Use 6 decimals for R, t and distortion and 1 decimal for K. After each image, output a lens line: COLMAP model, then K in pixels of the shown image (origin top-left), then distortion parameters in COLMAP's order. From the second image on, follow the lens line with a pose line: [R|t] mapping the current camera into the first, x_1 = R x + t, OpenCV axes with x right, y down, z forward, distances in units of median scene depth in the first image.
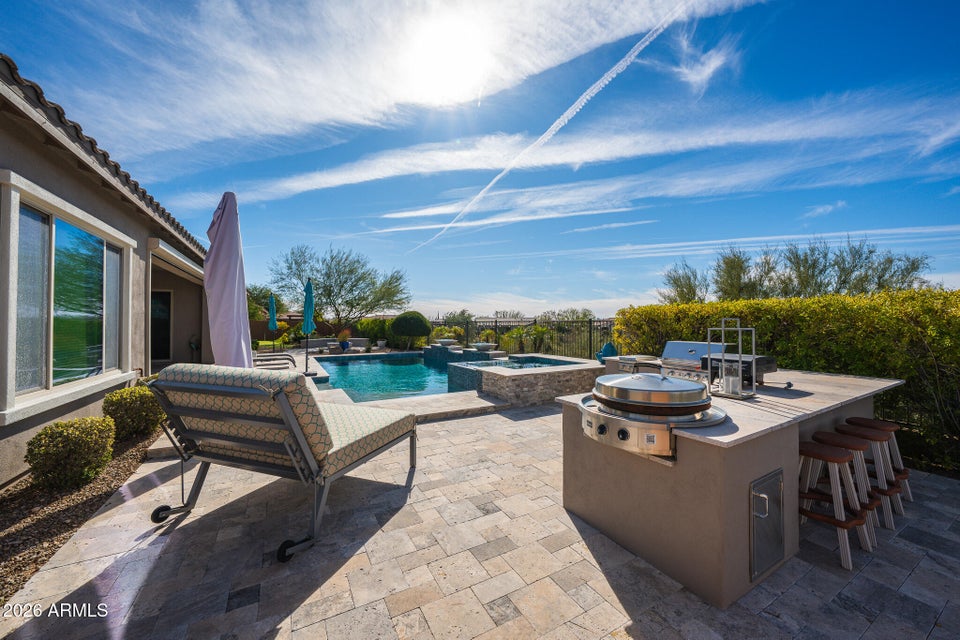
lens RADIAL K [[358.7, 0, 480.0], [0, 358.7, 320.0], [0, 0, 1]] dist [0.000349, 0.000483]
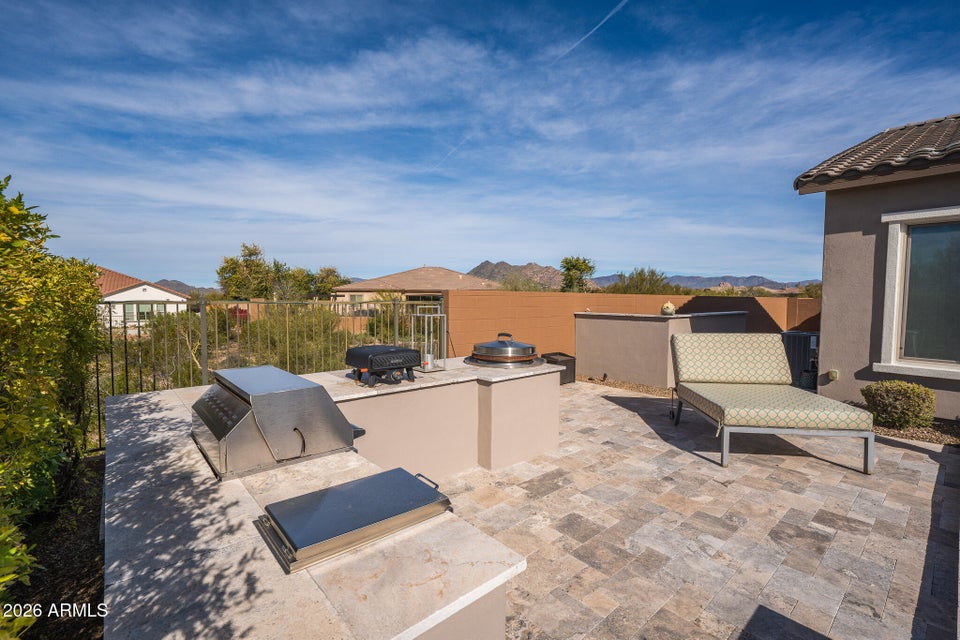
lens RADIAL K [[433.3, 0, 473.6], [0, 433.3, 323.3], [0, 0, 1]] dist [-0.001073, 0.006979]
pose [[-0.977117, 0.014259, -0.212226, 0.868308], [0.004287, 0.998868, 0.047374, -0.034291], [0.212662, 0.045380, -0.976072, 2.430875]]
